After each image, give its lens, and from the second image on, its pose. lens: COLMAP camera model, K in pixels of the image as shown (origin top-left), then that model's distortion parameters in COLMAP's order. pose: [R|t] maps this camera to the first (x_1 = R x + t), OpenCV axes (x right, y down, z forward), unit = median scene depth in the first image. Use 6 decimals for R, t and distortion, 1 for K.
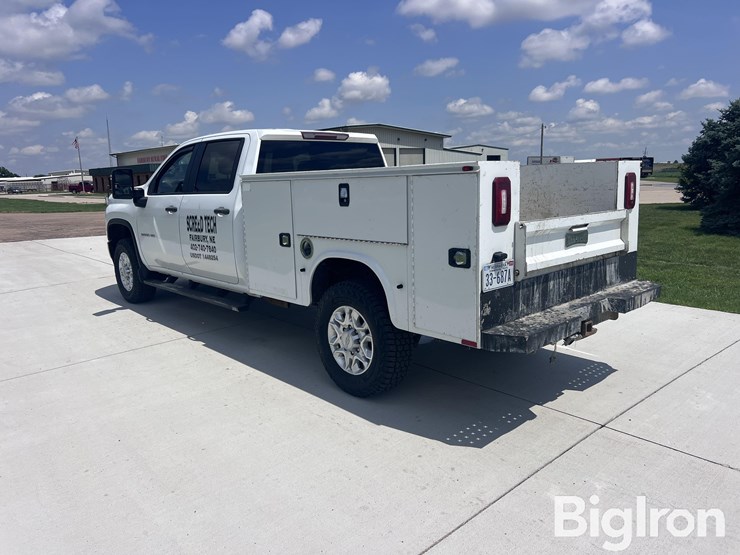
lens RADIAL K [[560.3, 0, 362.9], [0, 560.3, 277.1], [0, 0, 1]] dist [0.051697, -0.058577]
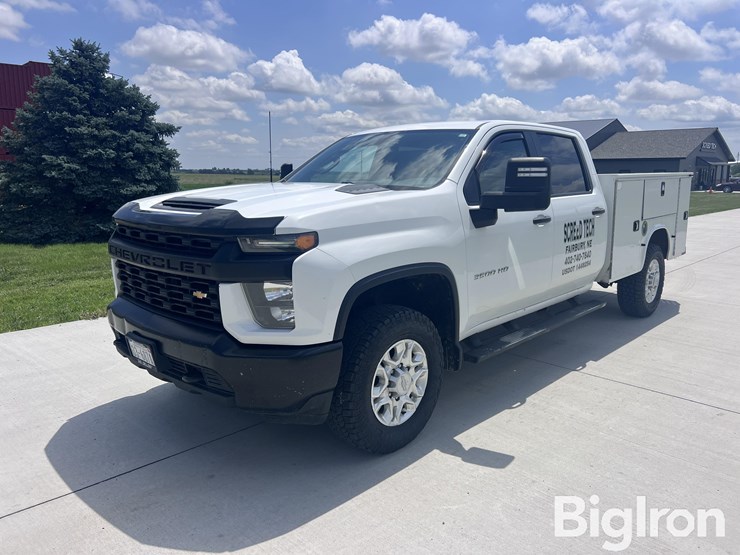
lens RADIAL K [[560.3, 0, 374.8], [0, 560.3, 276.1], [0, 0, 1]] dist [0.051697, -0.058577]
pose [[-0.089425, -0.152701, 0.984218, -1.427435], [0.178821, 0.969659, 0.166690, -0.287108], [-0.979809, 0.190905, -0.059405, 1.739917]]
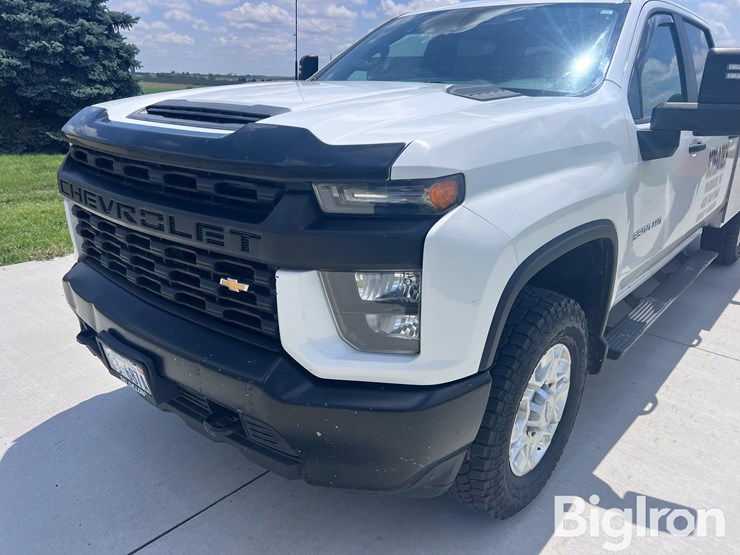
lens RADIAL K [[560.3, 0, 370.8], [0, 560.3, 275.8], [0, 0, 1]] dist [0.051697, -0.058577]
pose [[-0.136204, -0.298461, 0.944653, -1.113432], [0.154265, 0.935518, 0.317818, -0.299265], [-0.978596, 0.189015, -0.081379, 1.848541]]
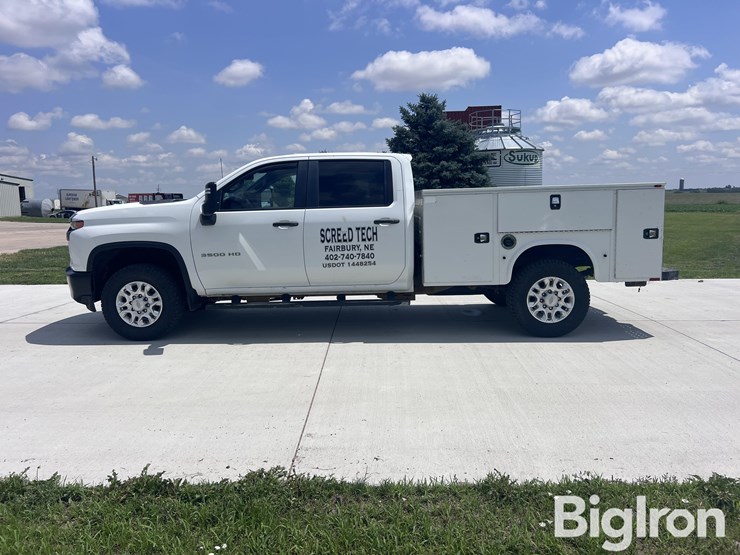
lens RADIAL K [[560.3, 0, 363.0], [0, 560.3, 273.7], [0, 0, 1]] dist [0.051697, -0.058577]
pose [[0.680061, -0.082274, 0.728525, -1.350769], [0.130727, 0.991367, -0.010074, -0.005740], [-0.721407, 0.102089, 0.684945, 0.306185]]
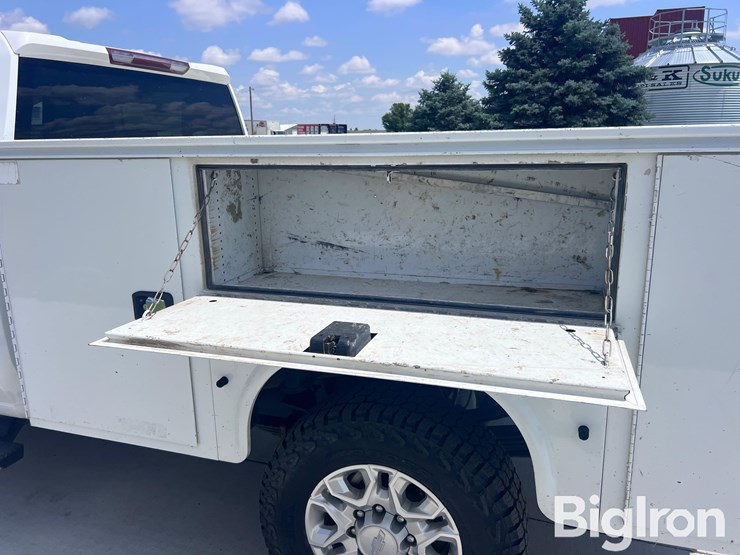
lens RADIAL K [[560.3, 0, 358.5], [0, 560.3, 272.2], [0, 0, 1]] dist [0.051697, -0.058577]
pose [[0.871992, -0.102793, 0.478606, -0.207745], [0.077056, 0.994338, 0.073169, -0.113070], [-0.483418, -0.026924, 0.874976, 0.596423]]
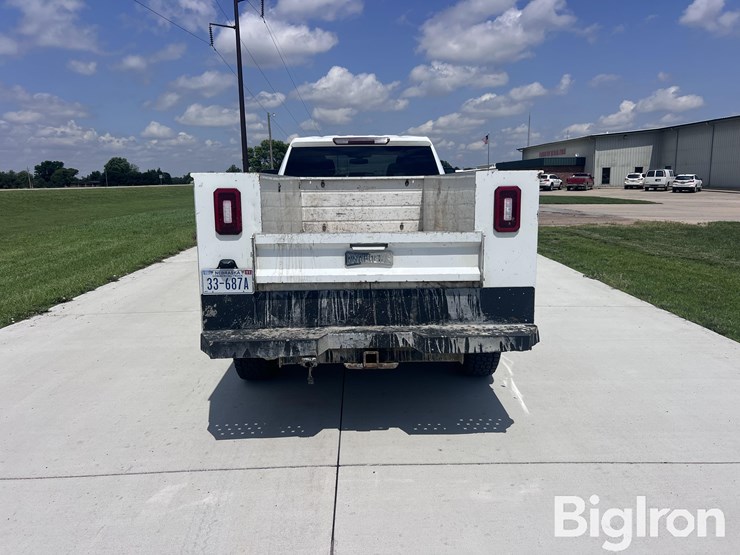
lens RADIAL K [[560.3, 0, 365.4], [0, 560.3, 279.9], [0, 0, 1]] dist [0.051697, -0.058577]
pose [[0.757288, 0.136103, -0.638741, 0.811413], [-0.125469, 0.990144, 0.062223, -0.076127], [0.640915, 0.033021, 0.766901, 0.265479]]
